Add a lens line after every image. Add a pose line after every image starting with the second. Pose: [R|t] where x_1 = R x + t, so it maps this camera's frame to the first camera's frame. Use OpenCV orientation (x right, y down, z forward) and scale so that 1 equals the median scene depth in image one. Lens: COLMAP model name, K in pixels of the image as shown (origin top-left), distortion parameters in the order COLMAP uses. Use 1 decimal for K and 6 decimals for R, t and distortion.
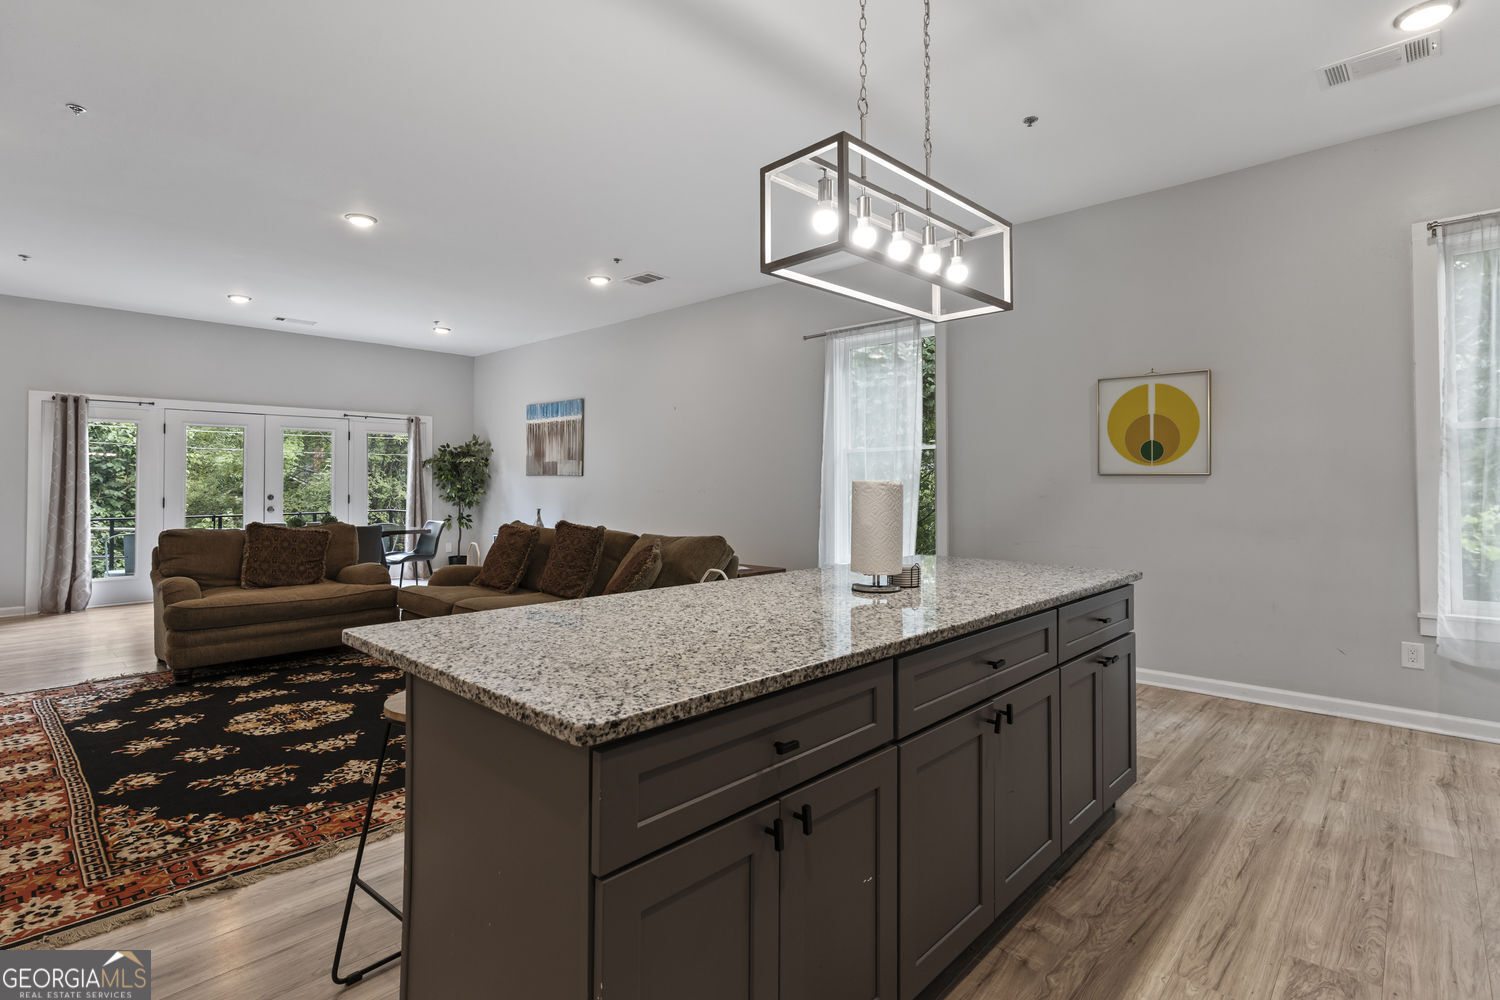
lens RADIAL K [[719.7, 0, 749.7], [0, 719.7, 466.6], [0, 0, 1]] dist [0.002376, -0.001970]
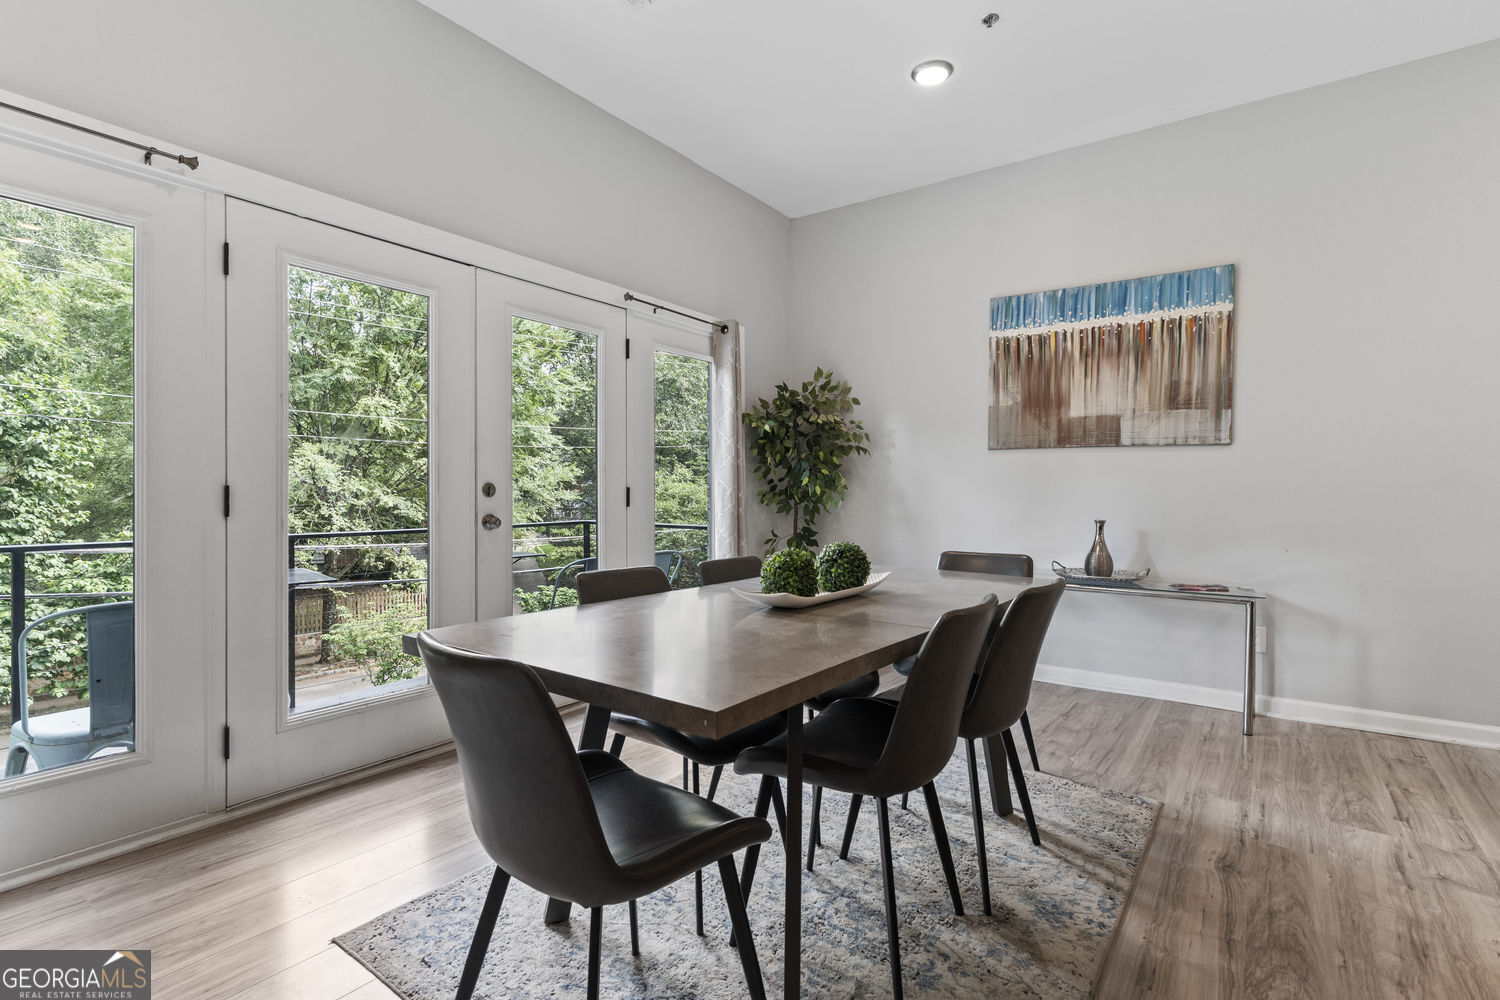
lens RADIAL K [[719.7, 0, 761.8], [0, 719.7, 494.0], [0, 0, 1]] dist [0.002376, -0.001970]
pose [[0.993035, 0.005432, 0.117696, -0.967022], [-0.008317, 0.999676, 0.024037, 0.059598], [-0.117528, -0.024849, 0.992759, 1.036323]]
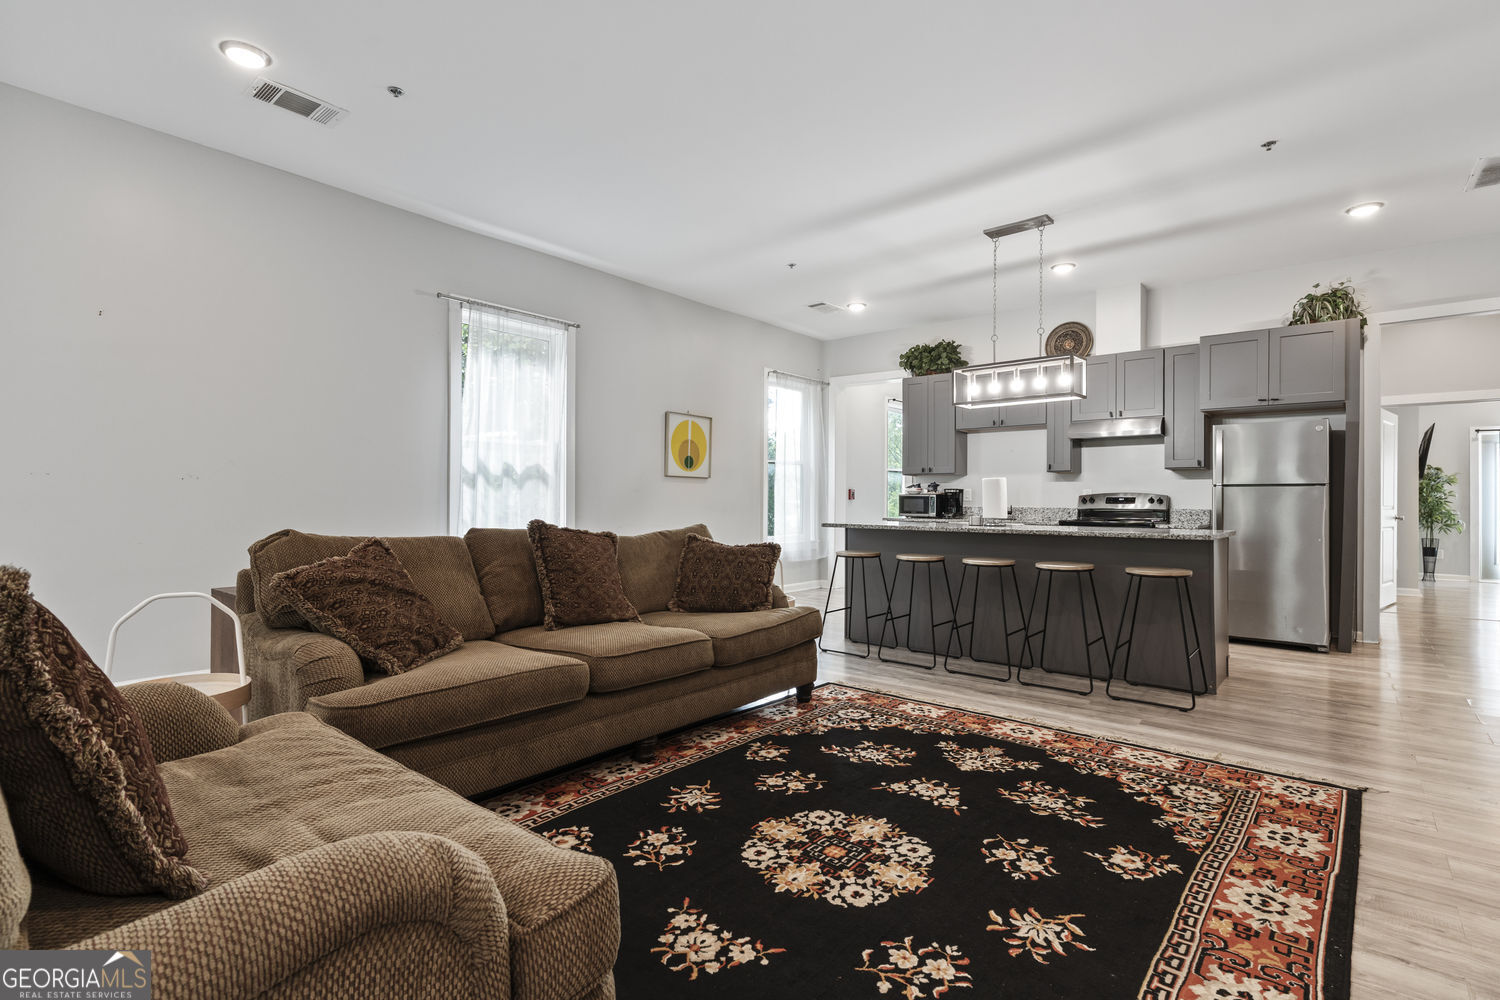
lens RADIAL K [[719.7, 0, 726.1], [0, 719.7, 498.6], [0, 0, 1]] dist [0.002376, -0.001970]
pose [[-0.027501, 0.003340, 0.999616, -0.926537], [-0.033420, 0.999432, -0.004259, 0.054589], [-0.999063, -0.033524, -0.027374, 0.854732]]
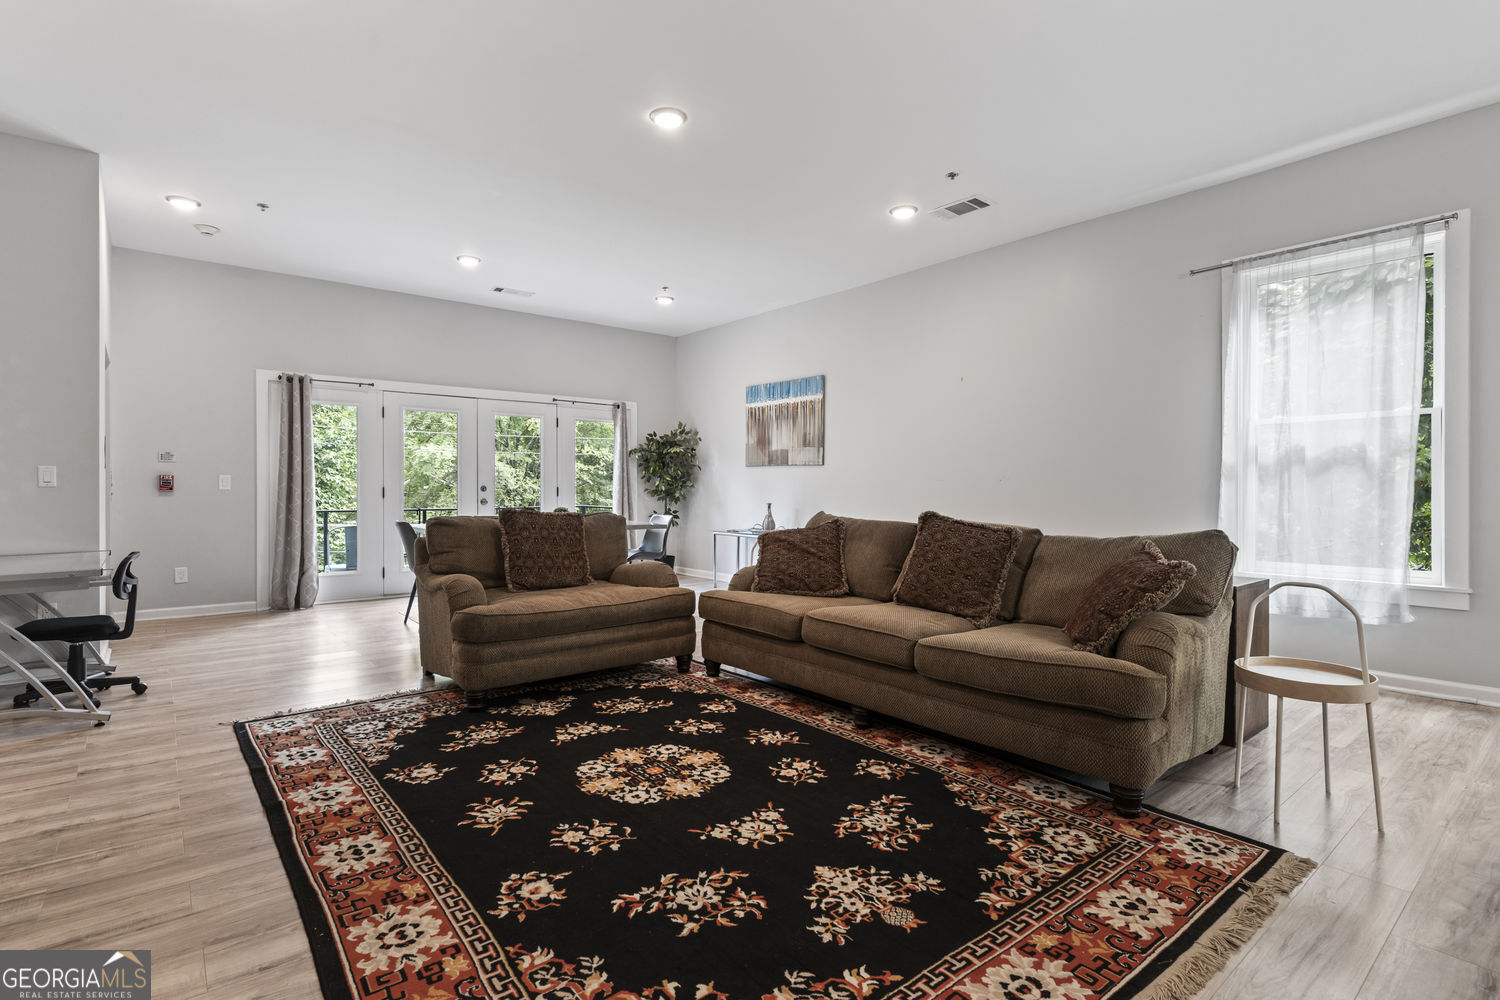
lens RADIAL K [[719.7, 0, 755.4], [0, 719.7, 486.5], [0, 0, 1]] dist [0.002376, -0.001970]
pose [[0.990686, 0.003085, -0.136131, -0.335871], [-0.000419, 0.999808, 0.019610, 0.037146], [0.136165, -0.019370, 0.990497, 0.235555]]
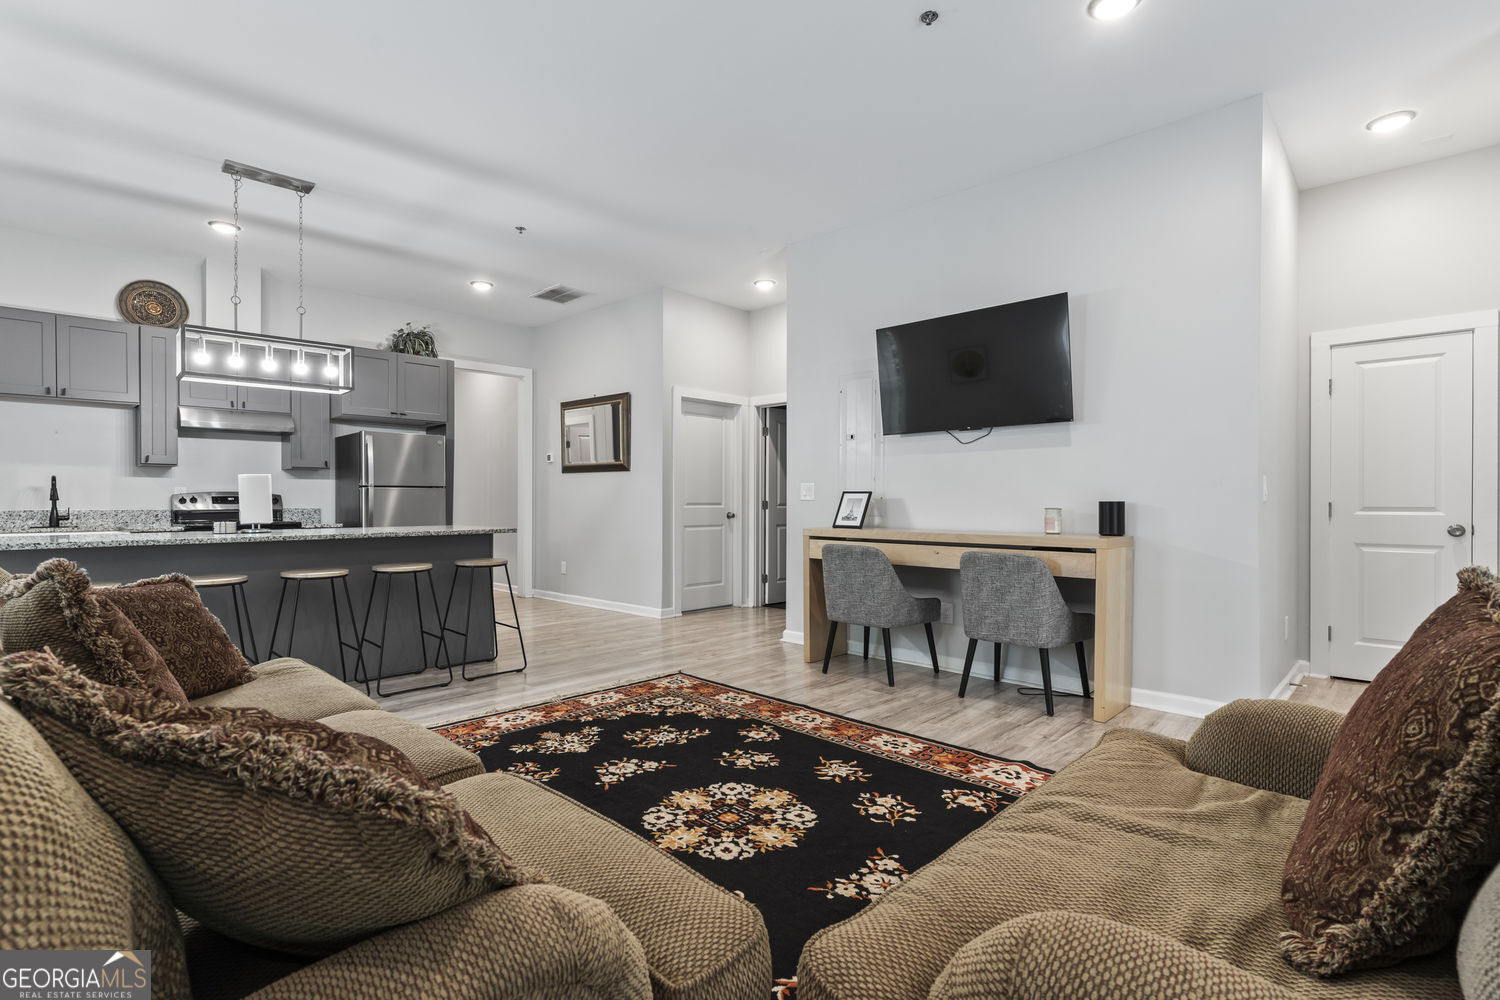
lens RADIAL K [[719.7, 0, 751.6], [0, 719.7, 502.1], [0, 0, 1]] dist [0.002376, -0.001970]
pose [[-0.999664, 0.002152, 0.025850, -0.516135], [0.001482, 0.999663, -0.025913, 0.063422], [-0.025898, -0.025866, -0.999330, 1.266168]]
